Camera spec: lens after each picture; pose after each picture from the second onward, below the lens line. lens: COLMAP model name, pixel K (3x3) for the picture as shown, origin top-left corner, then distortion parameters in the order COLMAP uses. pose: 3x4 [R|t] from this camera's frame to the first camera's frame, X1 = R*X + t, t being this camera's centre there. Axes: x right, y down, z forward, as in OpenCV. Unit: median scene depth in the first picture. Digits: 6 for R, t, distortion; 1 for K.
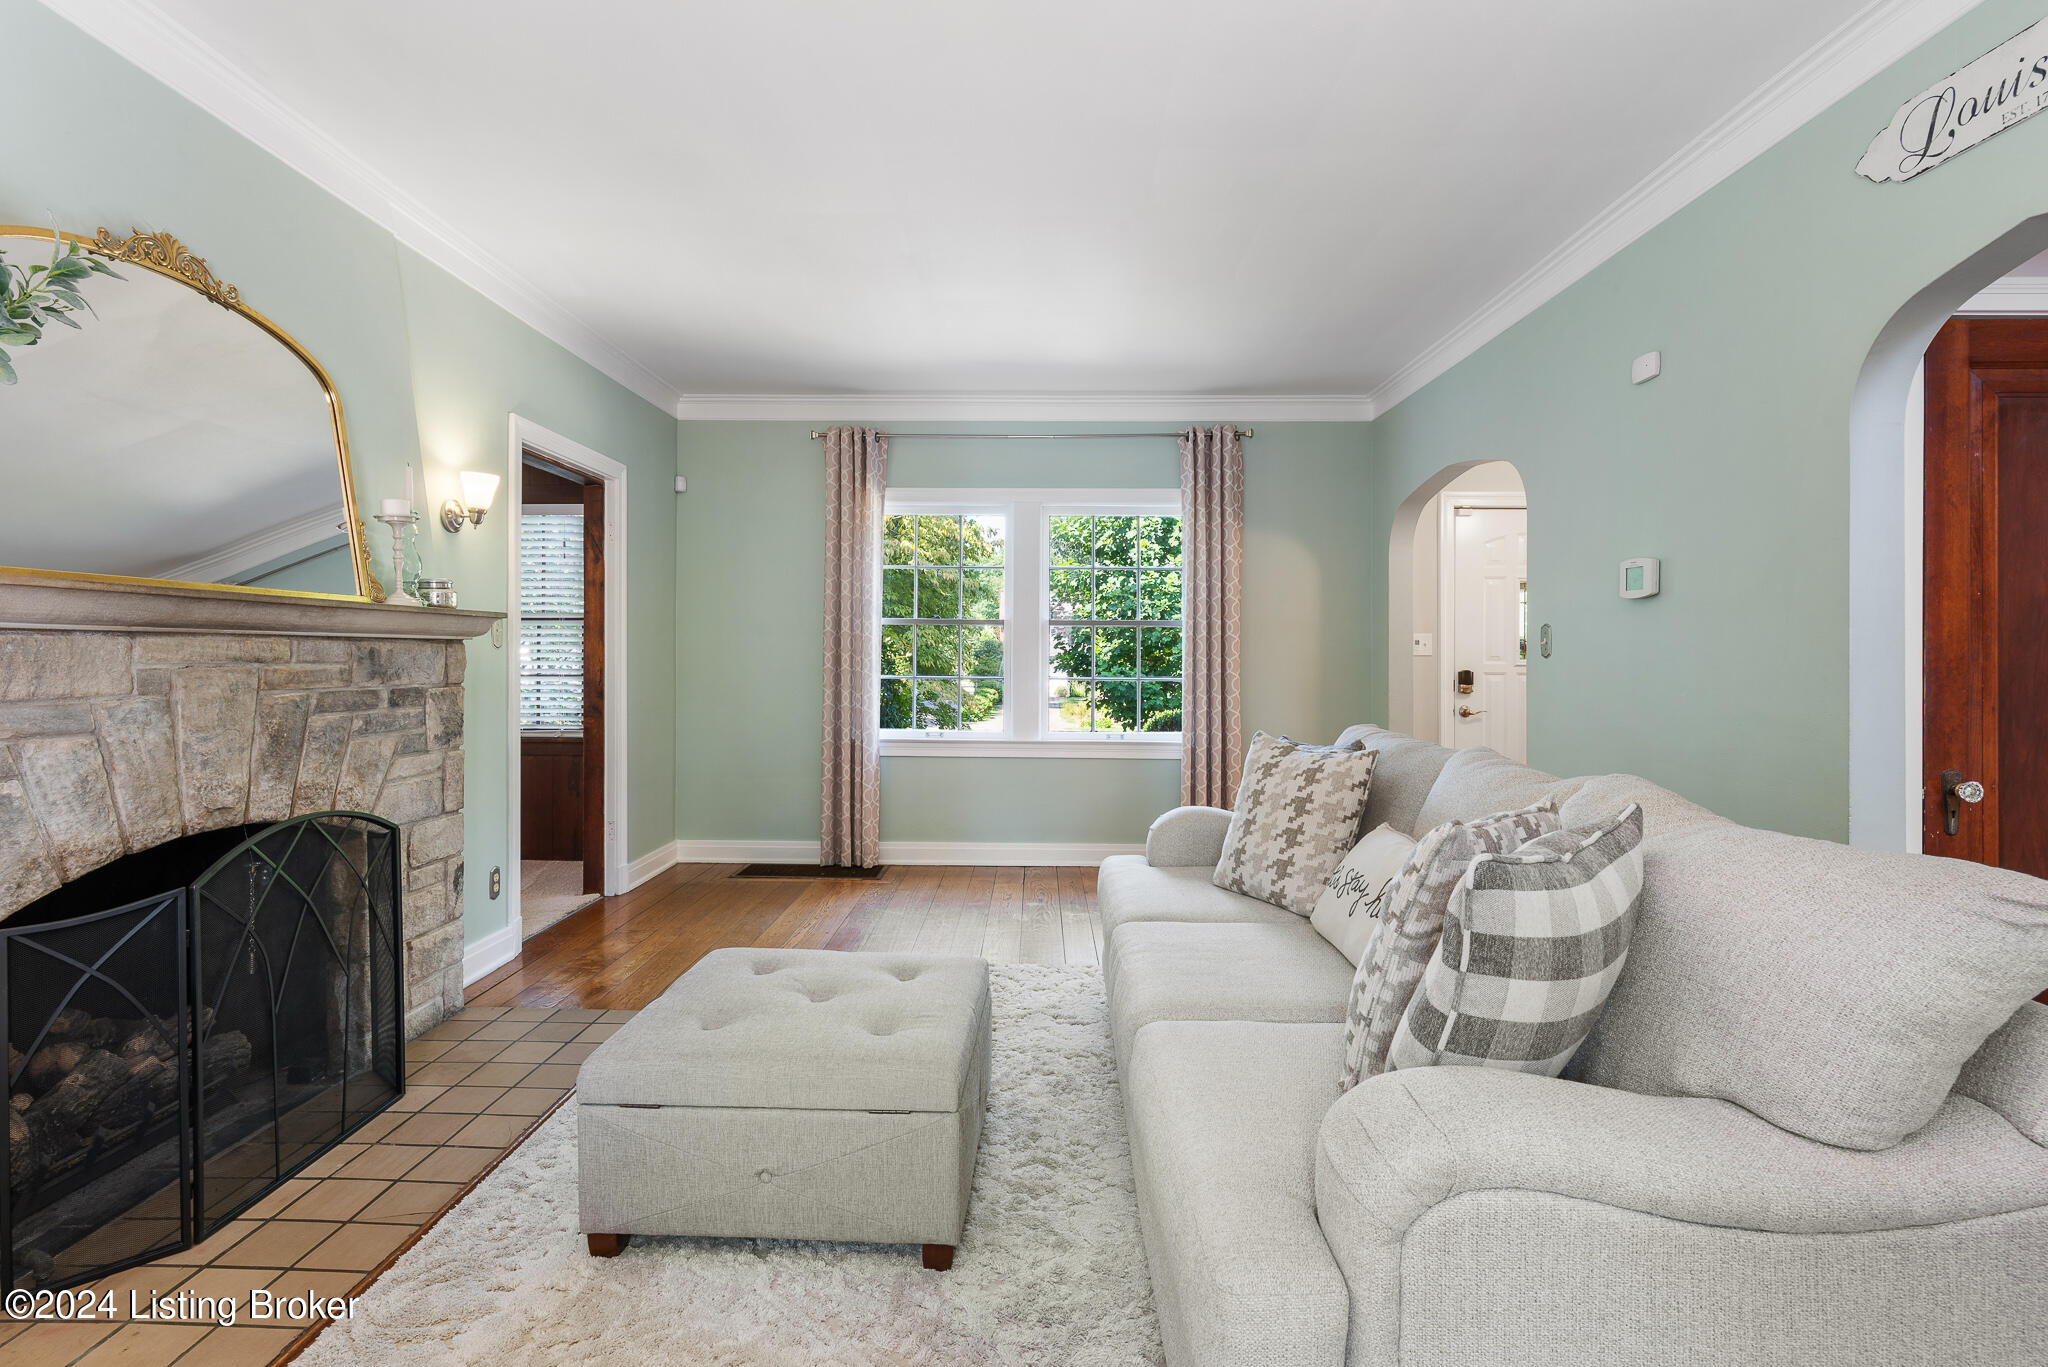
lens RADIAL K [[1002.5, 0, 1018.7], [0, 1002.5, 678.9], [0, 0, 1]] dist [0.001504, -0.000122]
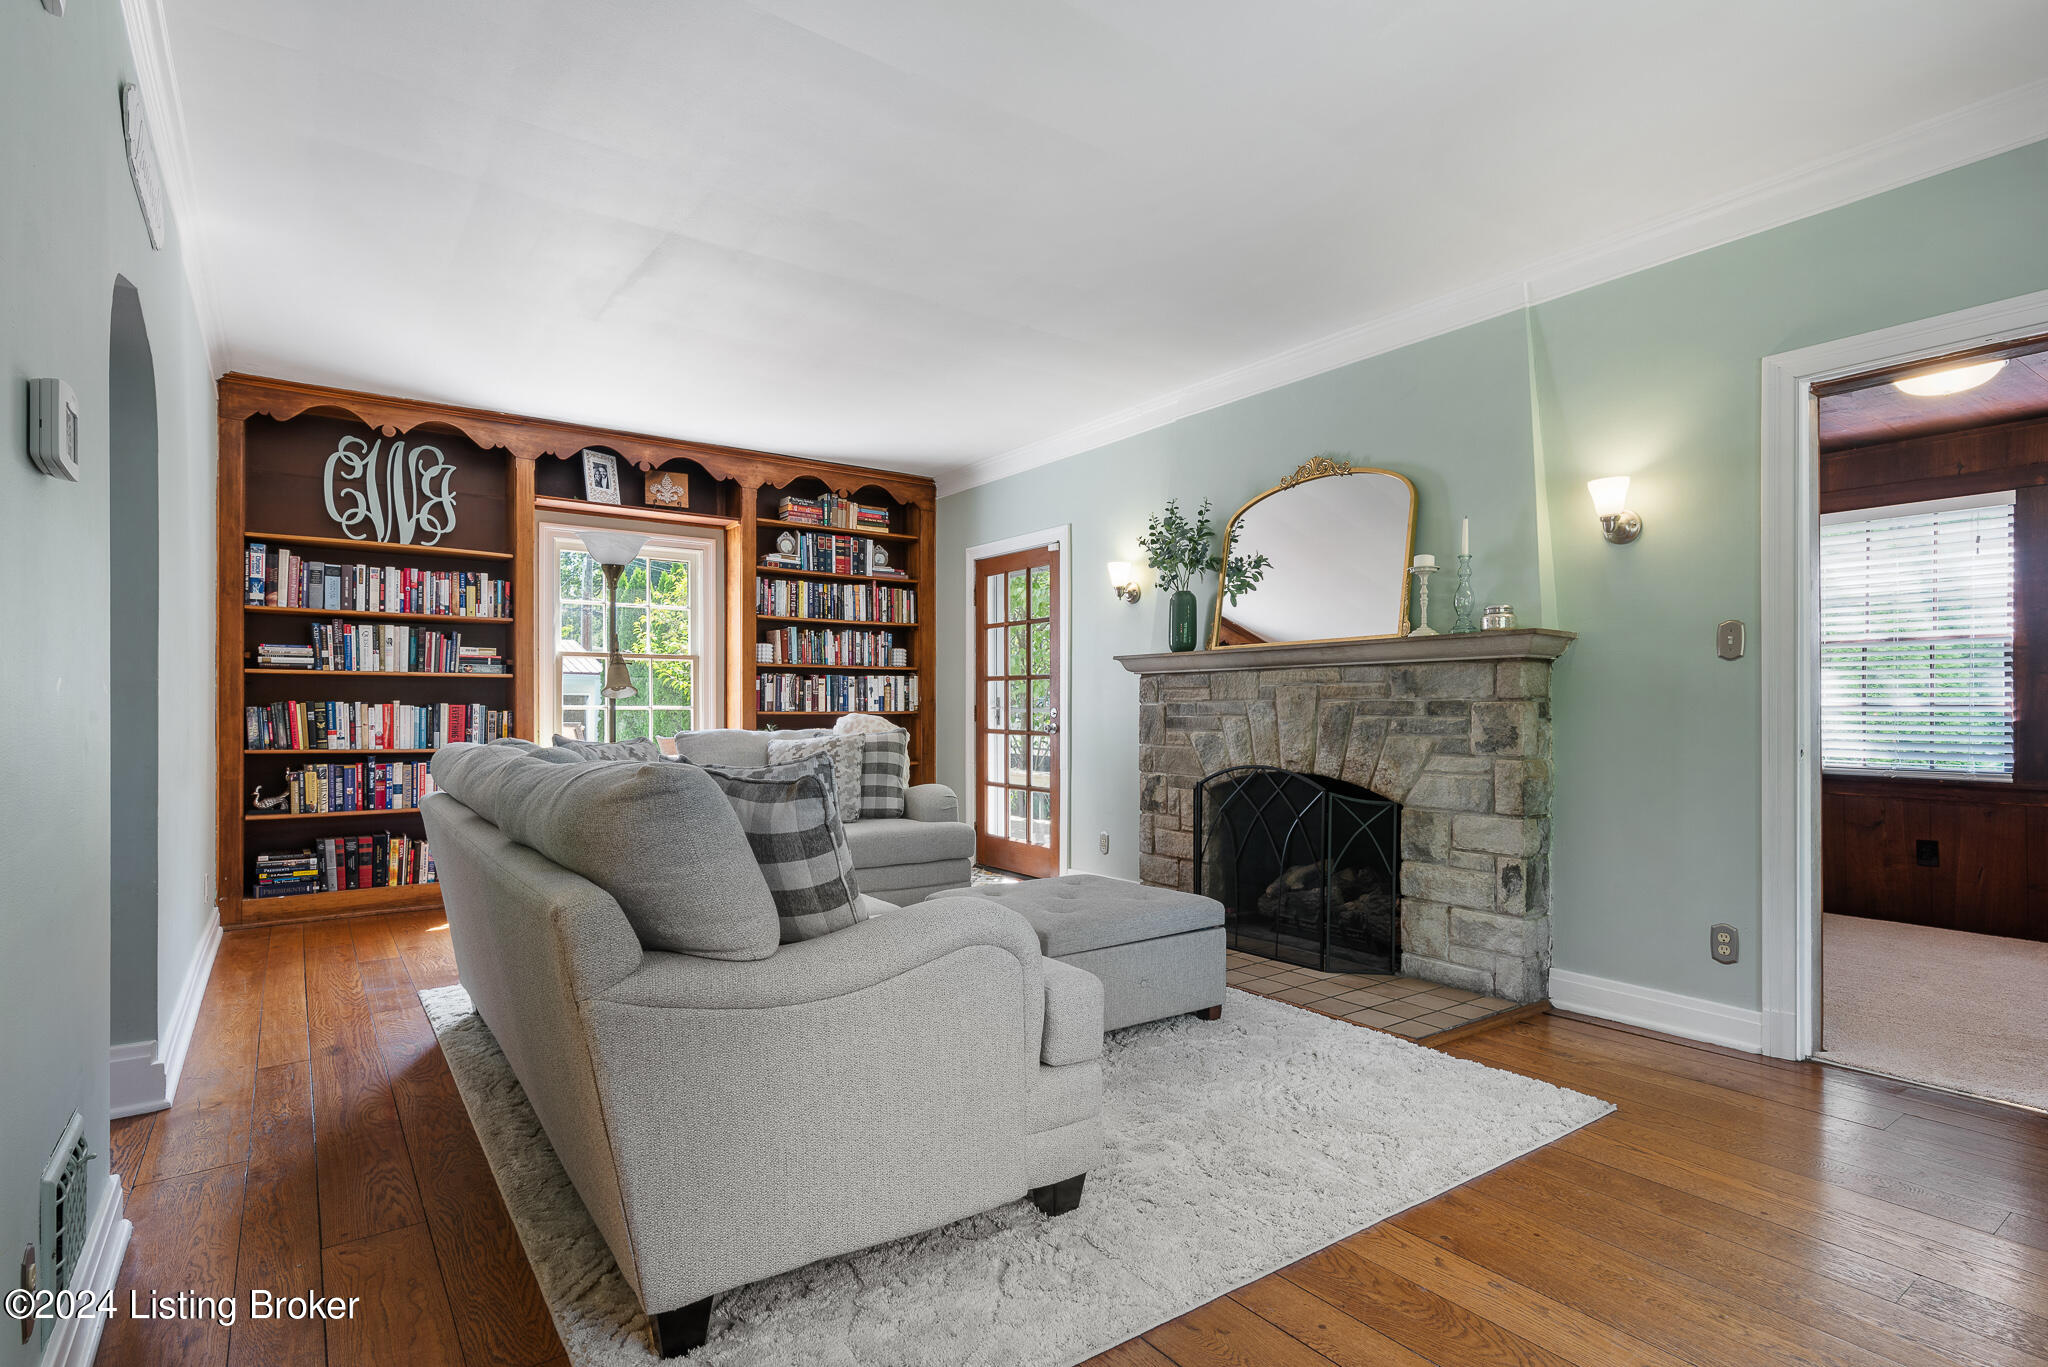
lens RADIAL K [[1002.5, 0, 1017.8], [0, 1002.5, 695.7], [0, 0, 1]] dist [0.001504, -0.000122]
pose [[-0.808570, -0.011636, -0.588286, 0.587415], [-0.016595, 0.999858, 0.003033, 0.008198], [0.588167, 0.012215, -0.808648, 1.791723]]
